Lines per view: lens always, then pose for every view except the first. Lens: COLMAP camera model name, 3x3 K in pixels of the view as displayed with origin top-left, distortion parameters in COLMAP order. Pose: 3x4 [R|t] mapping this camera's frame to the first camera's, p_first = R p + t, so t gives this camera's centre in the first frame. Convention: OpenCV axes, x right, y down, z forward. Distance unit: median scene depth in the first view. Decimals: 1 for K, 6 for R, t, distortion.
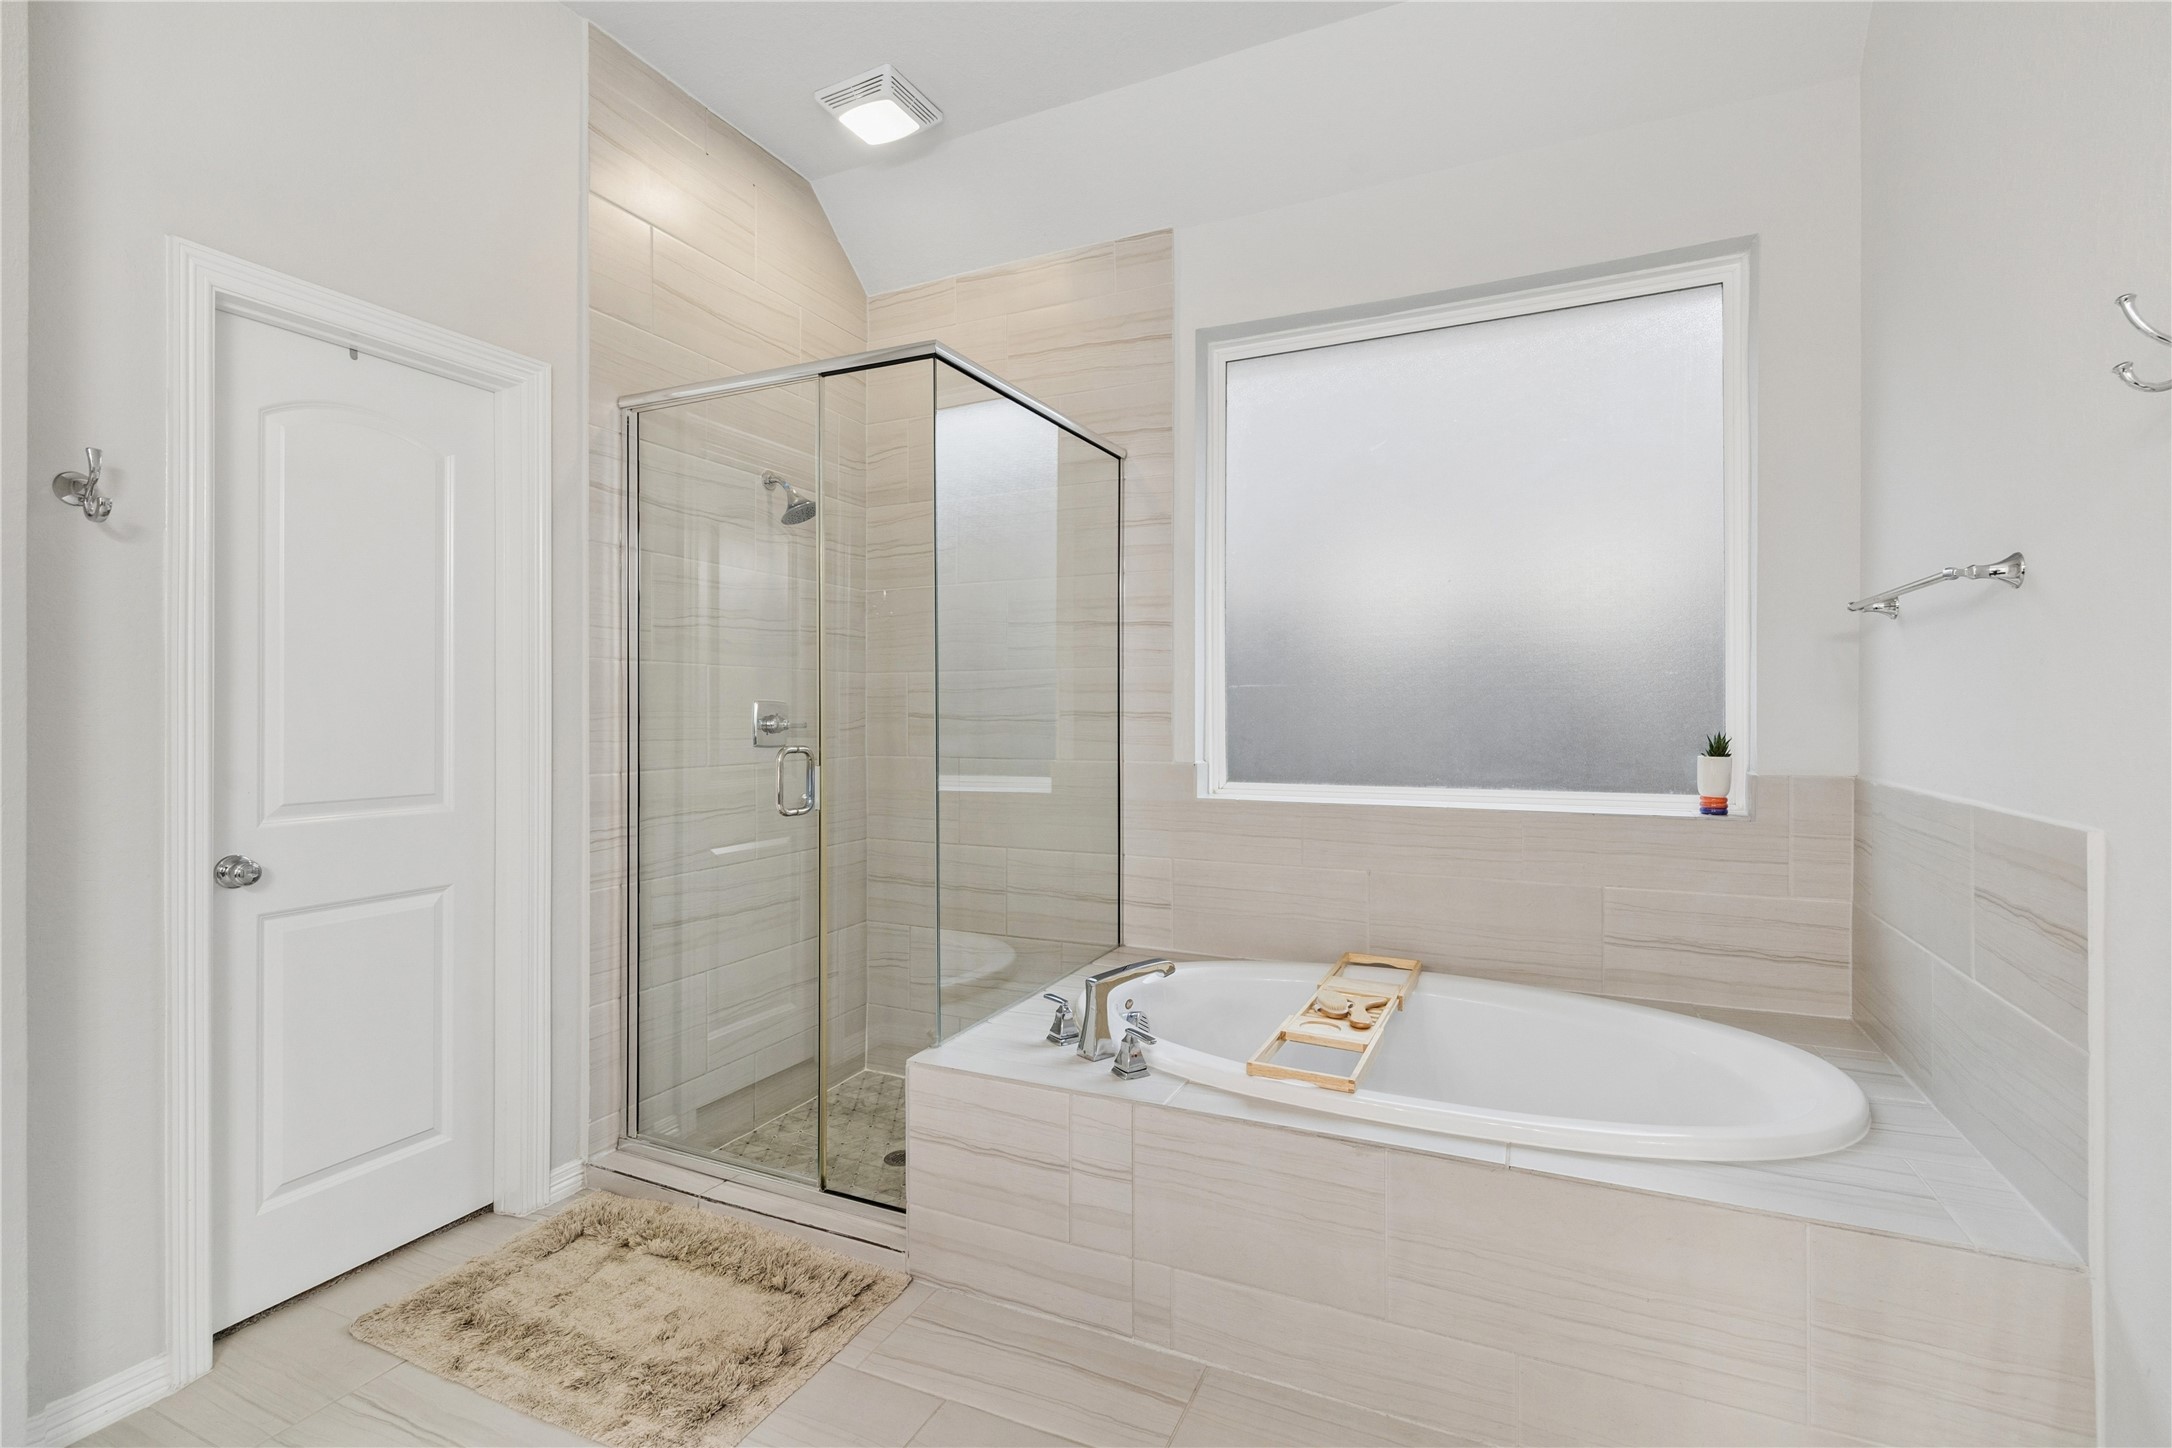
lens RADIAL K [[988.9, 0, 1087.2], [0, 988.9, 717.9], [0, 0, 1]] dist [0.002139, -0.000887]
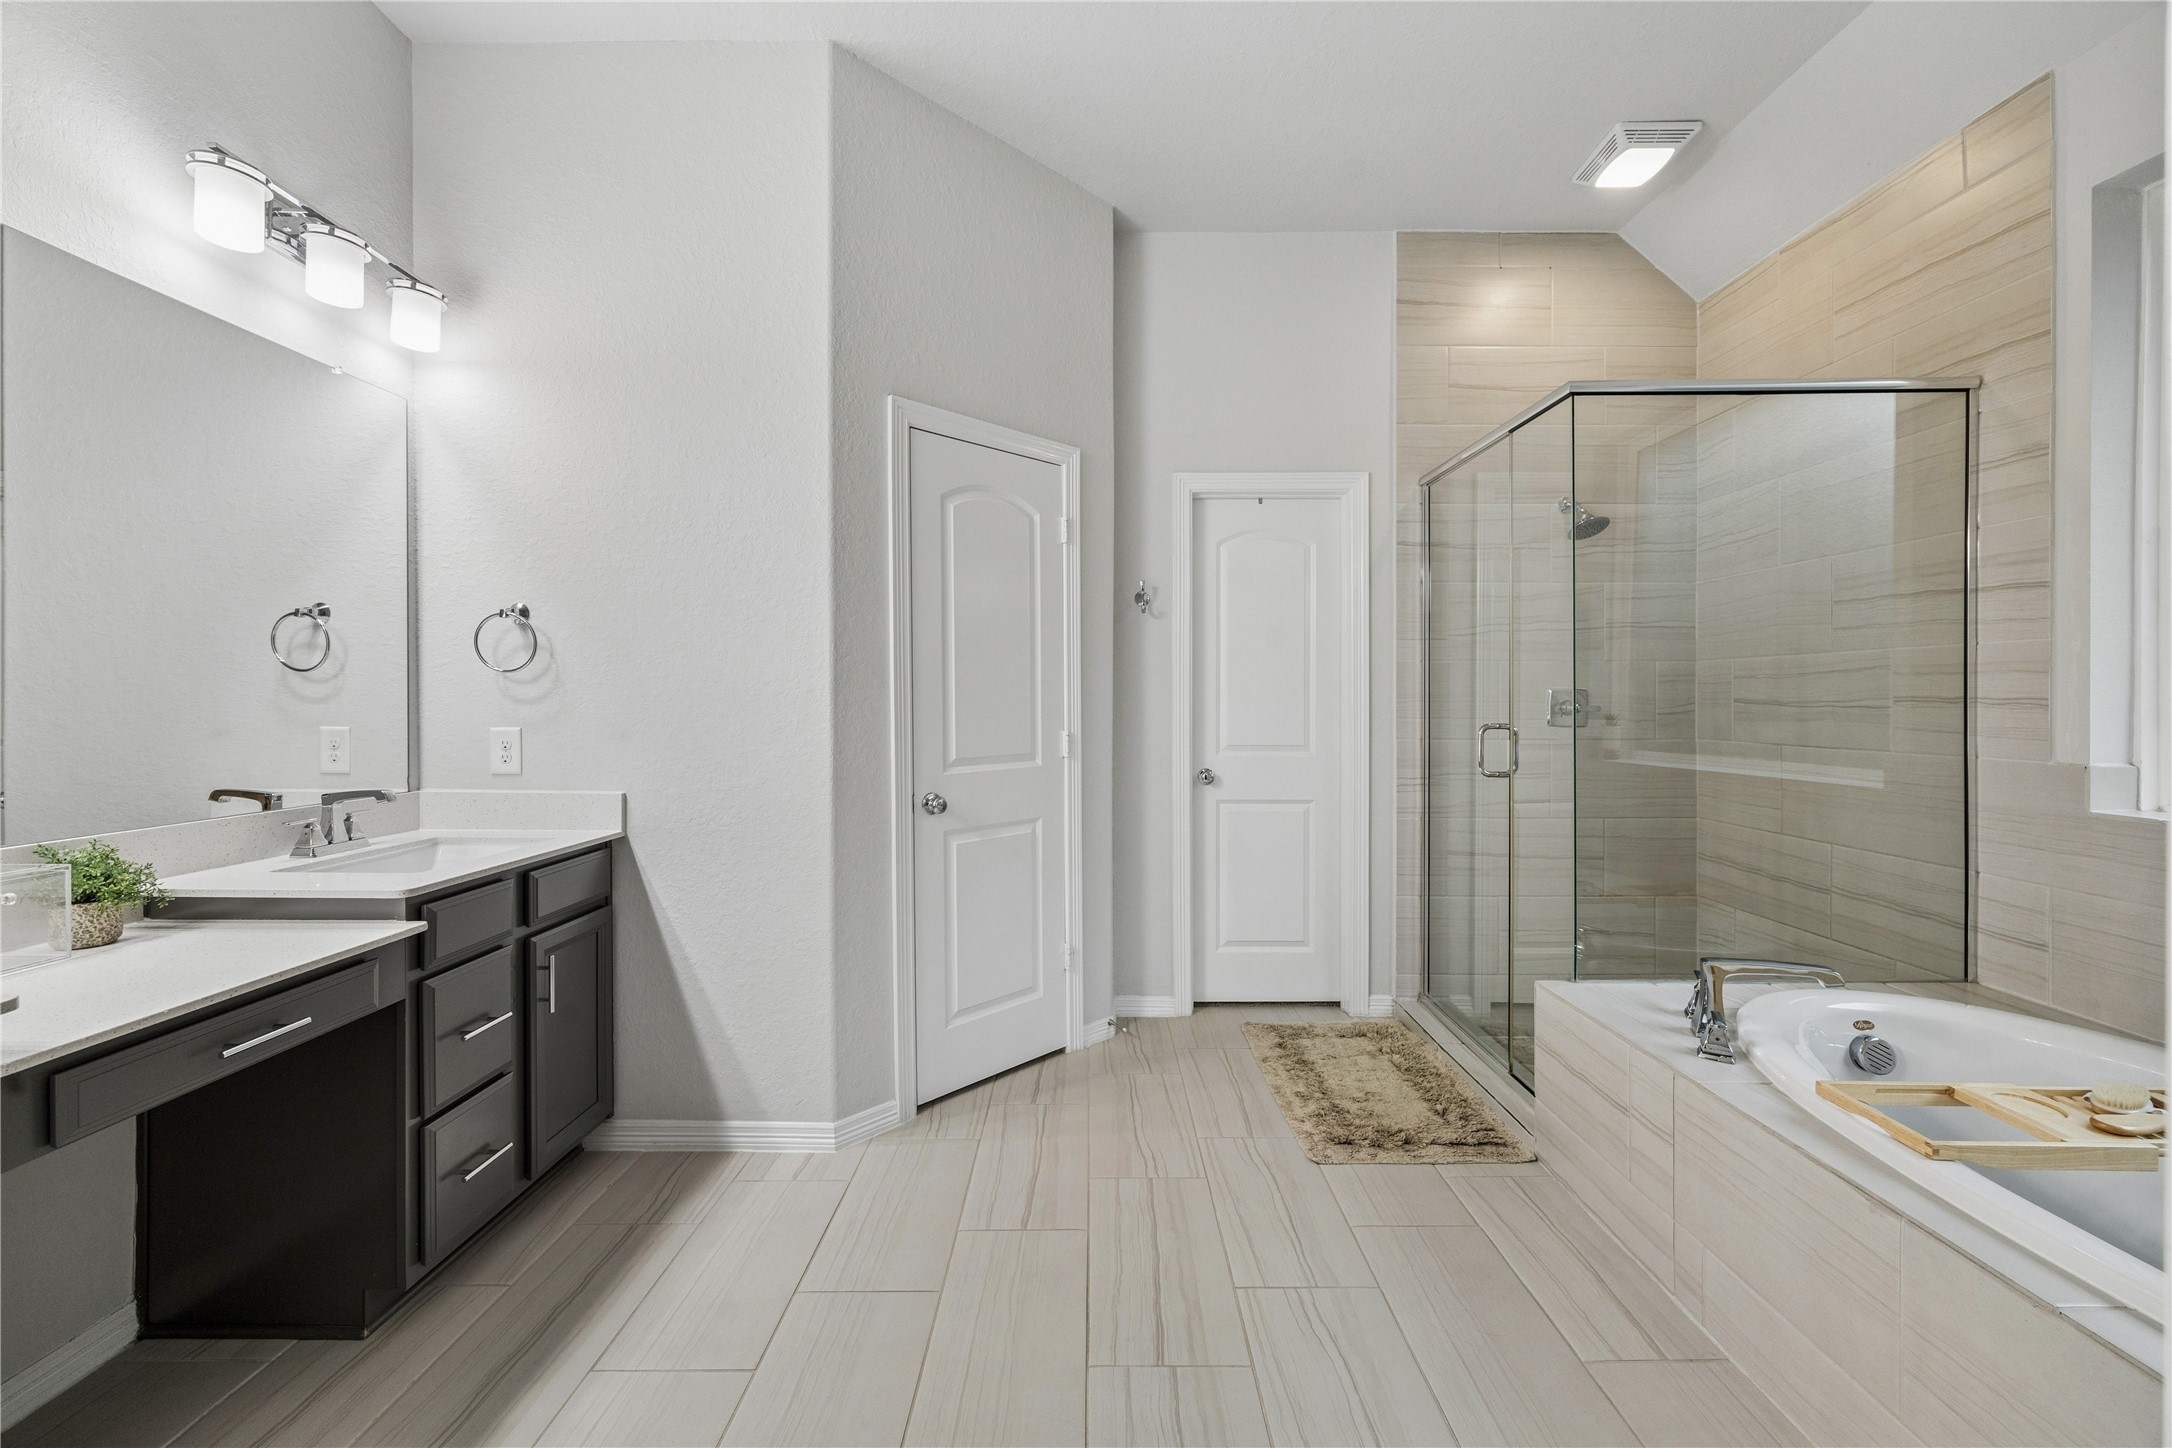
lens RADIAL K [[838.5, 0, 1086.3], [0, 838.5, 714.9], [0, 0, 1]] dist [-0.003395, 0.000024]
pose [[0.419960, 0.019050, -0.907343, 0.431635], [-0.005696, 0.999815, 0.018355, -0.000130], [0.907525, -0.002540, 0.419991, 0.048478]]
